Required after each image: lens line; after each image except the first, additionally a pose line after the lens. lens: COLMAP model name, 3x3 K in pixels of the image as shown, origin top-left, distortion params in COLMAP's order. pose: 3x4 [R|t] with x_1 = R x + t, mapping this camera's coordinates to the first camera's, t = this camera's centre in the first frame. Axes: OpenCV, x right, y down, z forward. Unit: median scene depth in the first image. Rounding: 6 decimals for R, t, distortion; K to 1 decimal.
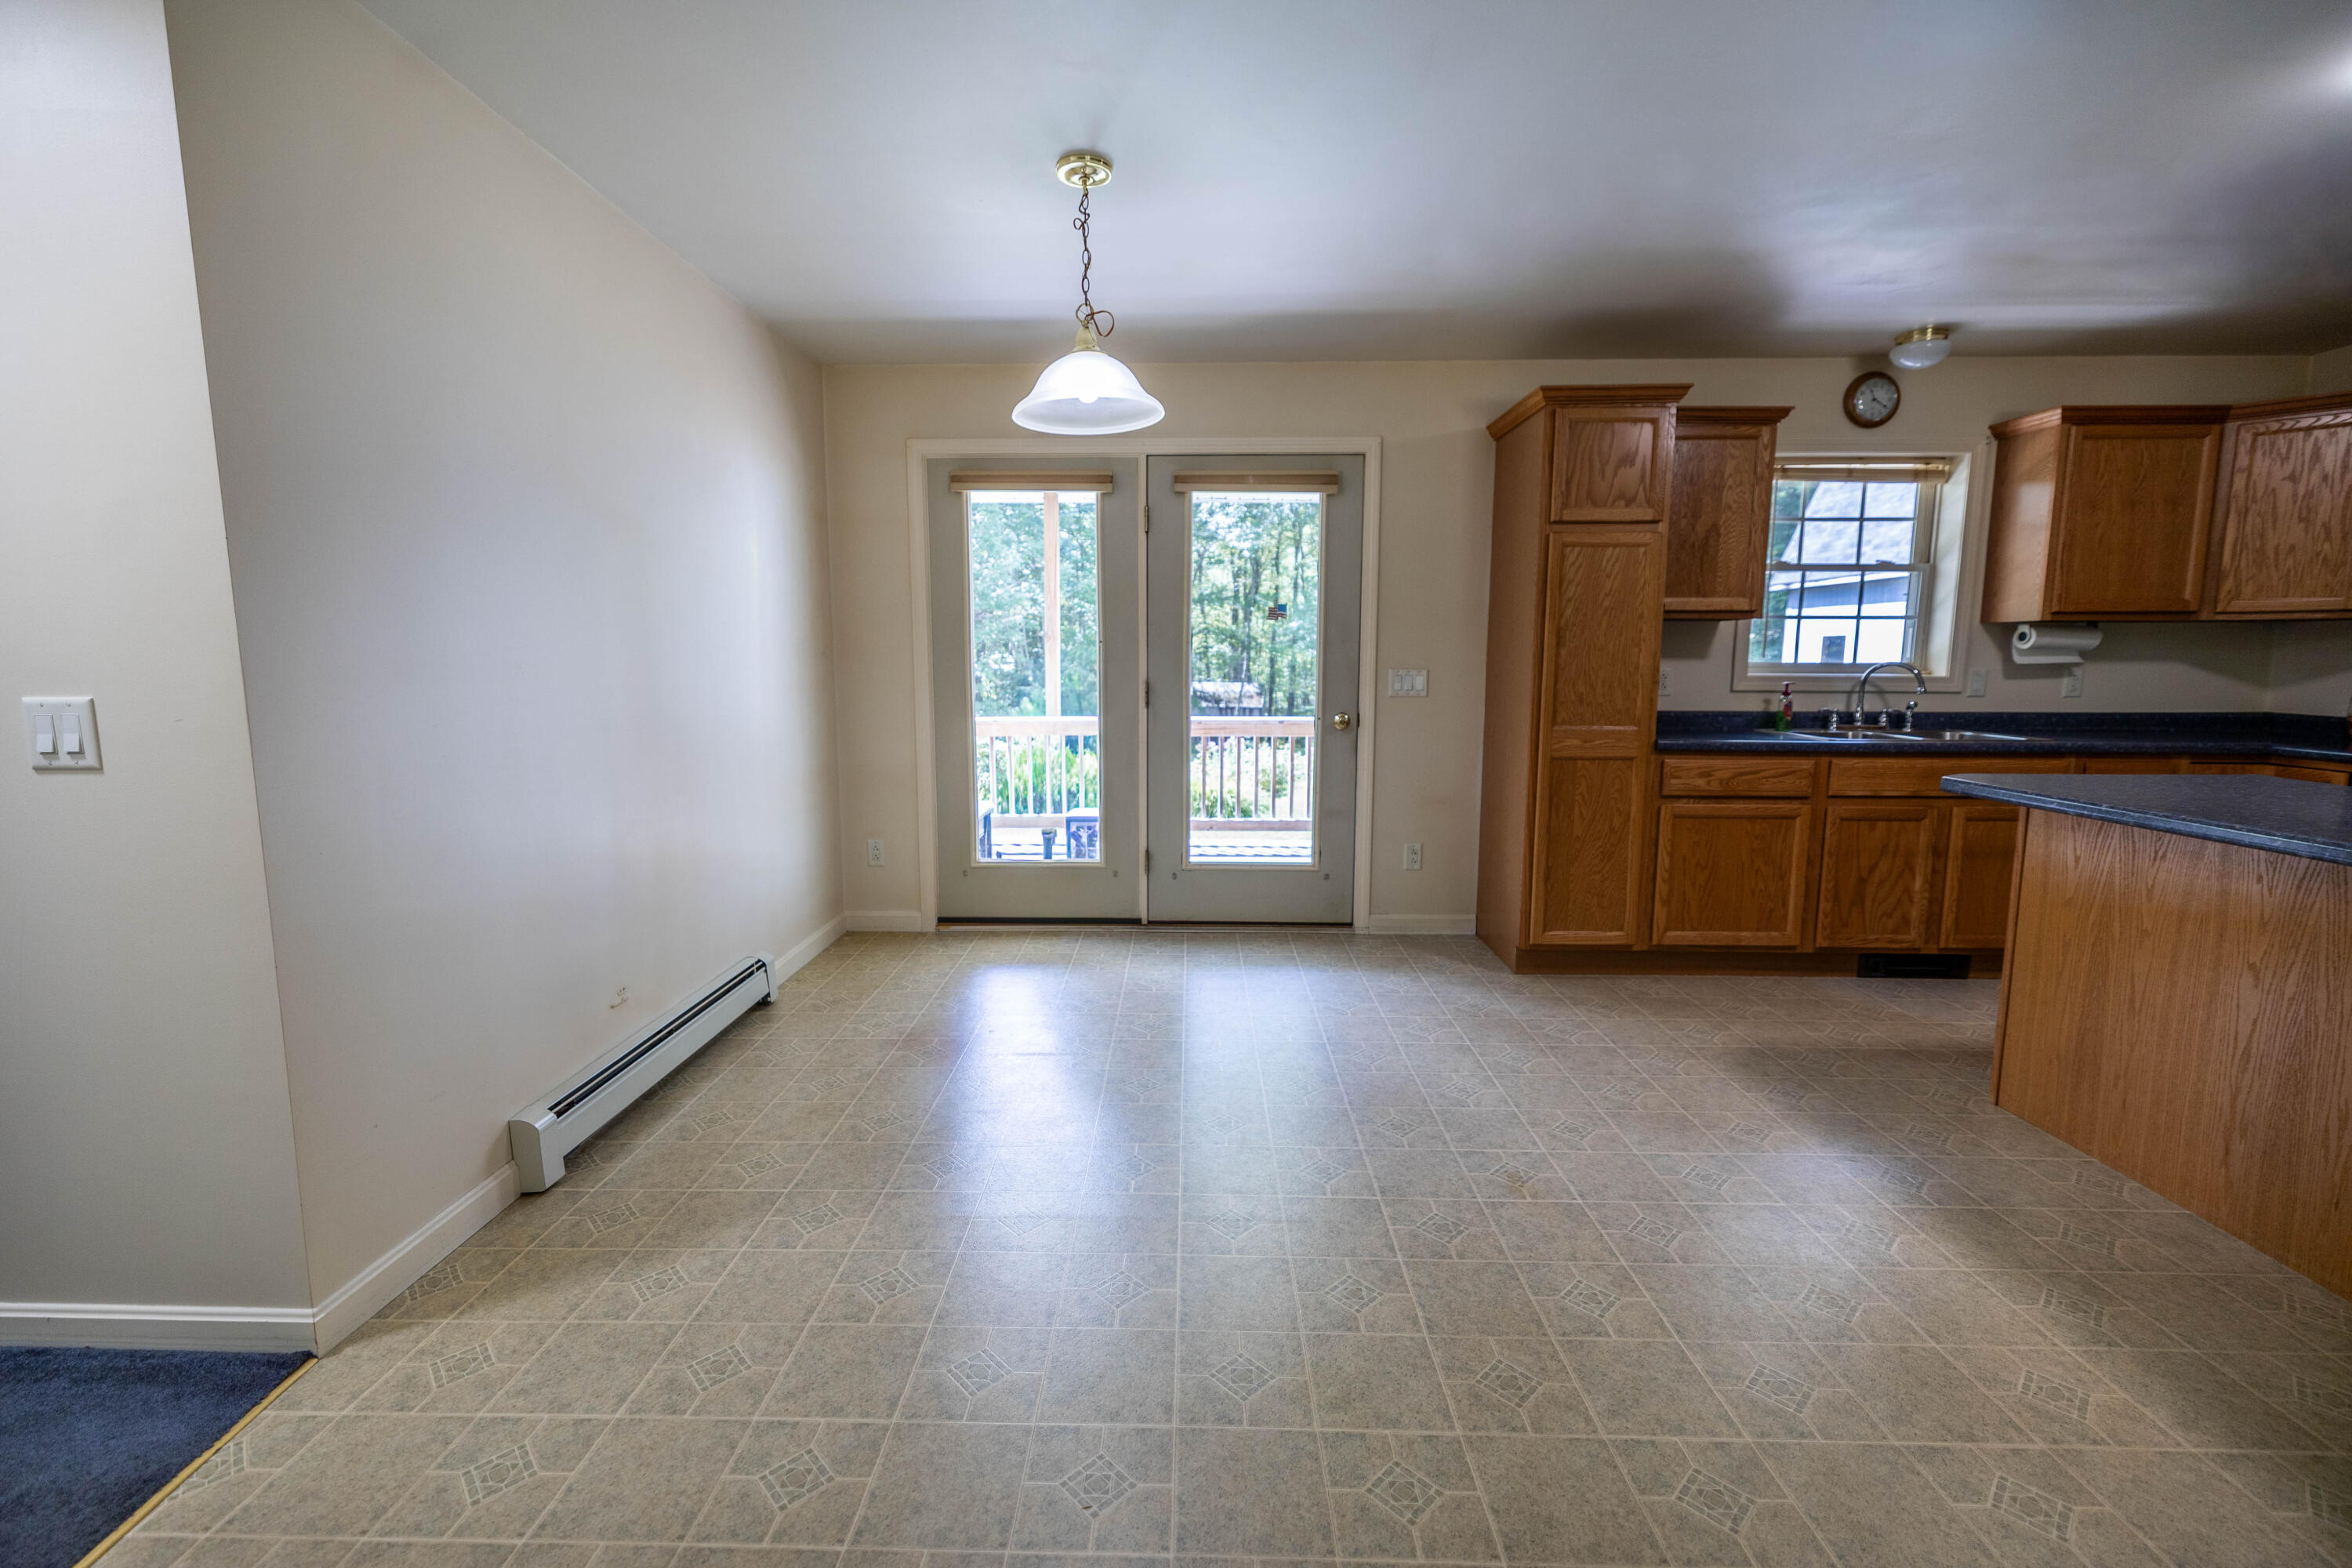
lens RADIAL K [[1013.1, 0, 1175.8], [0, 1013.1, 782.0], [0, 0, 1]] dist [0.002323, 0.000759]
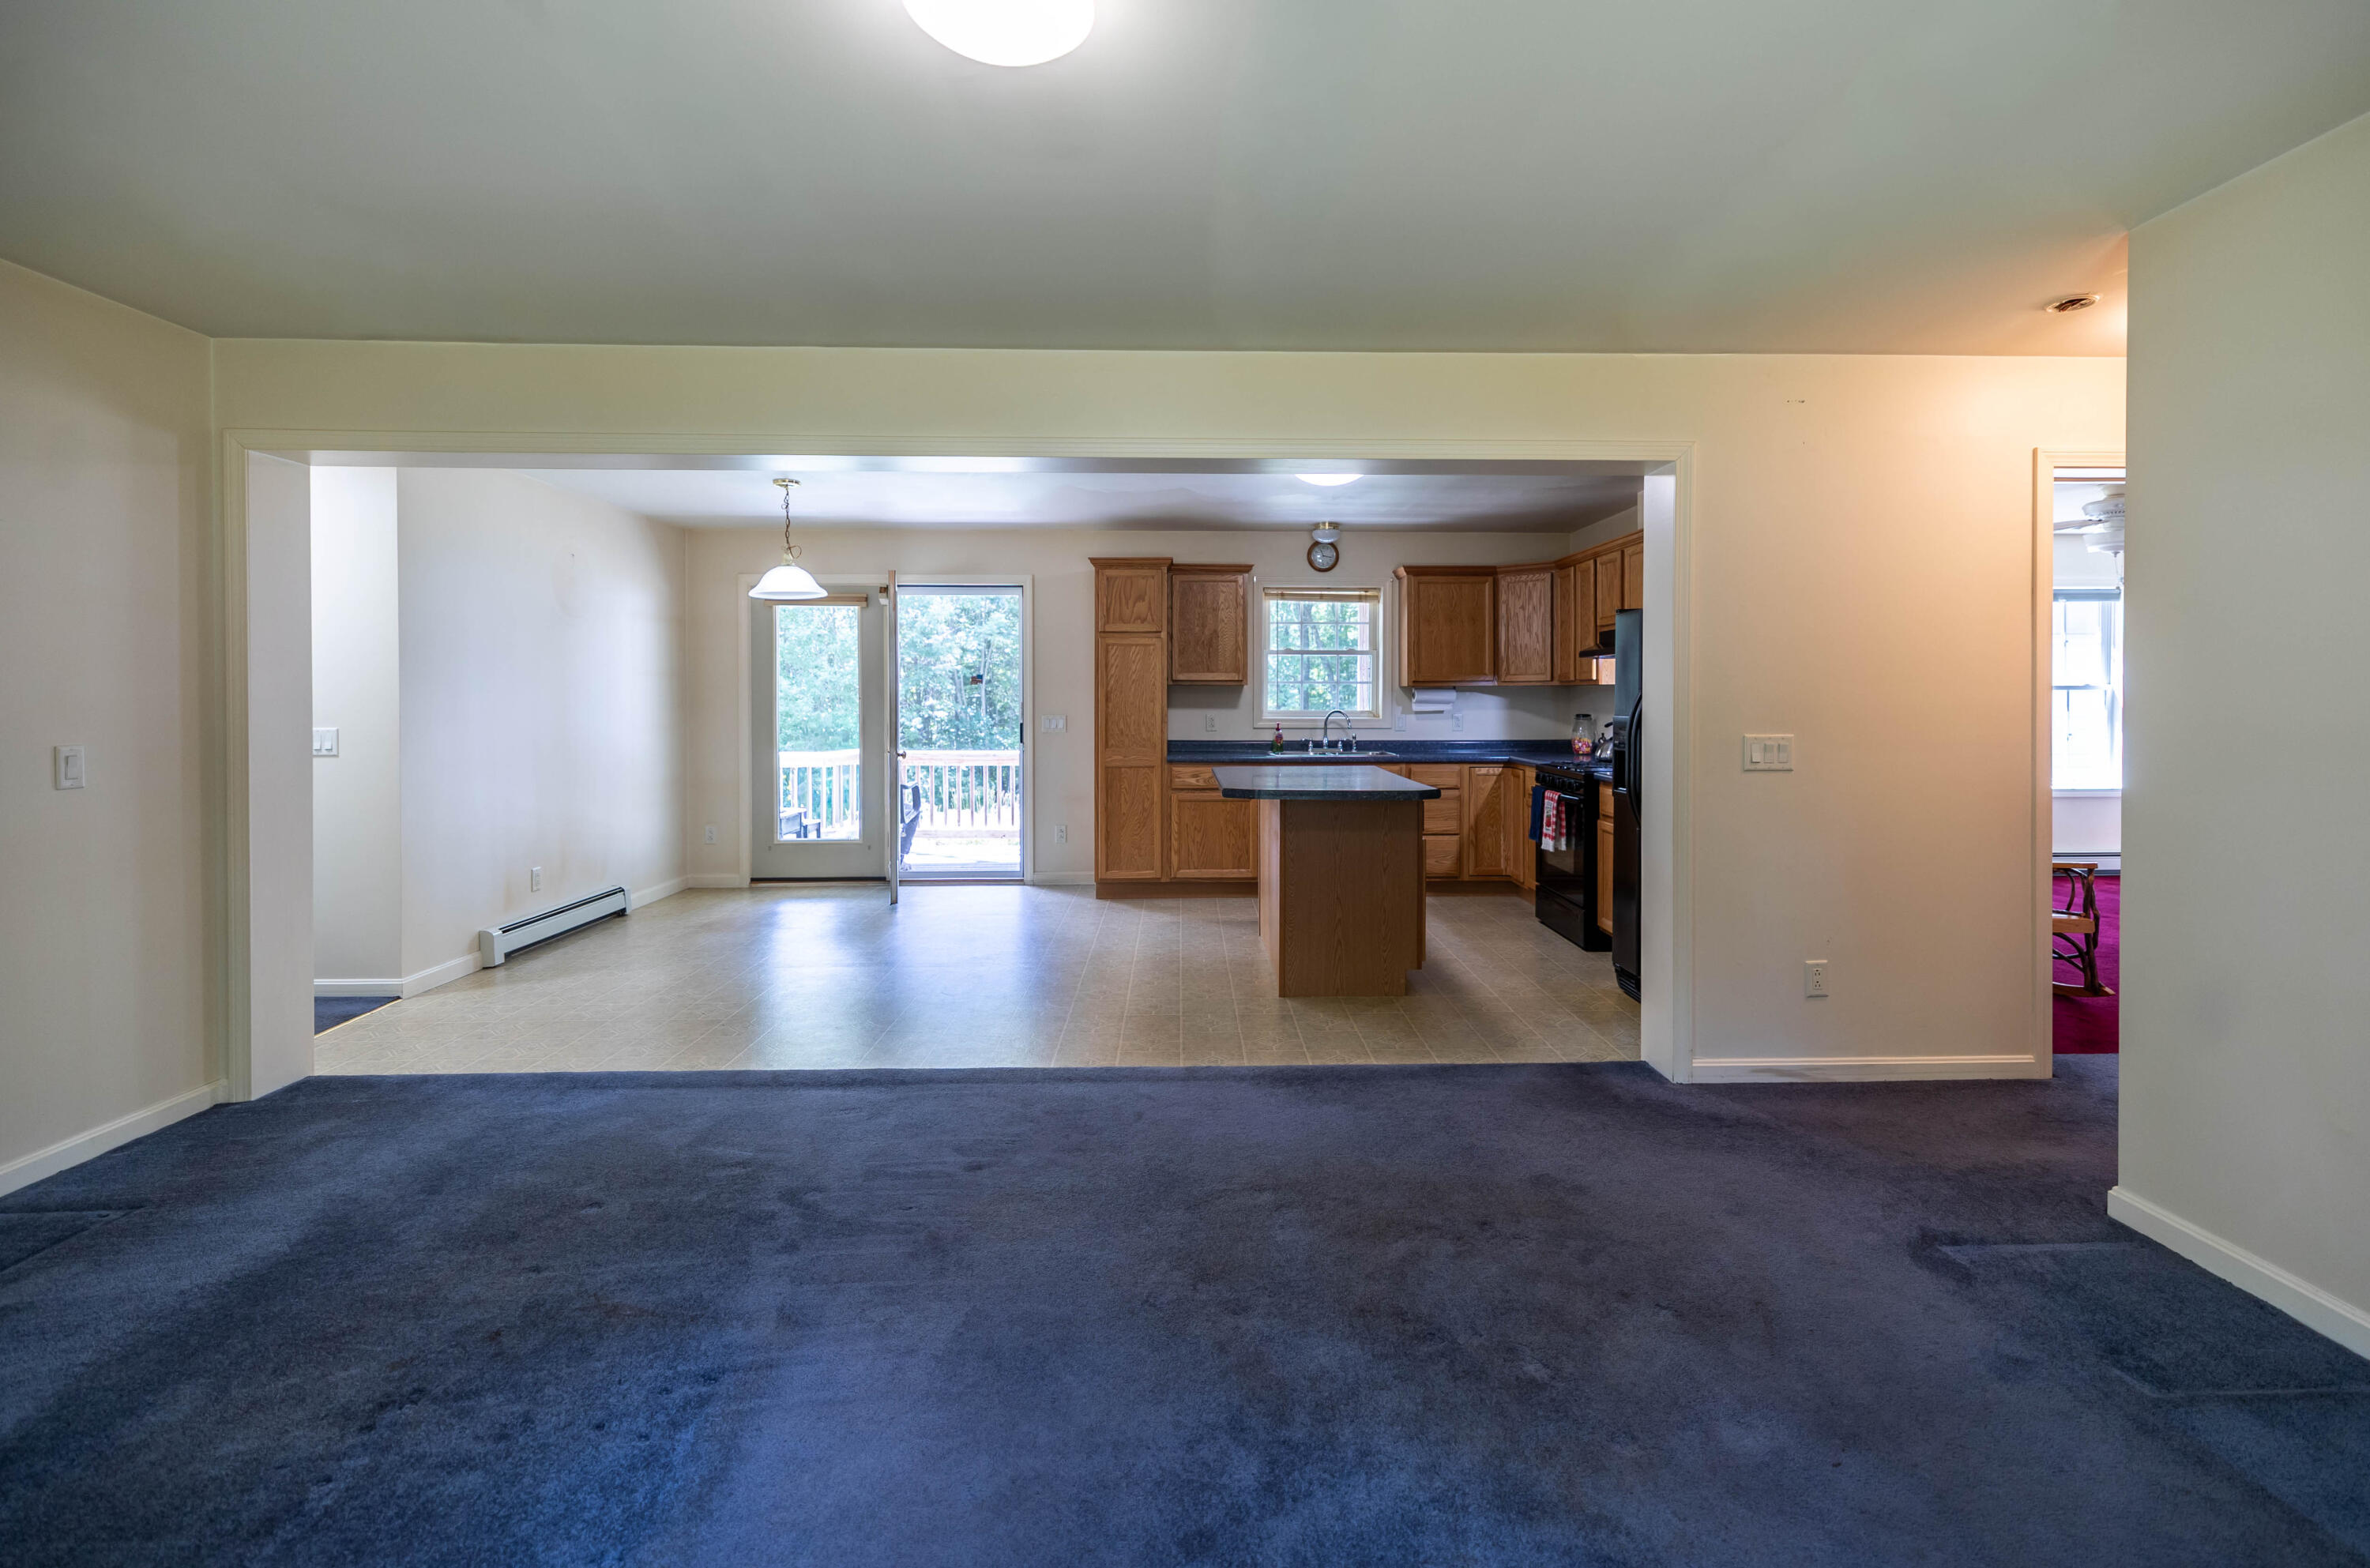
lens RADIAL K [[1020.8, 0, 1174.2], [0, 1020.8, 708.3], [0, 0, 1]] dist [0.002323, 0.000759]
pose [[0.998438, -0.002442, 0.055814, 0.373492], [0.008851, 0.993342, -0.114860, 0.073986], [-0.055162, 0.115174, 0.991813, -0.695612]]
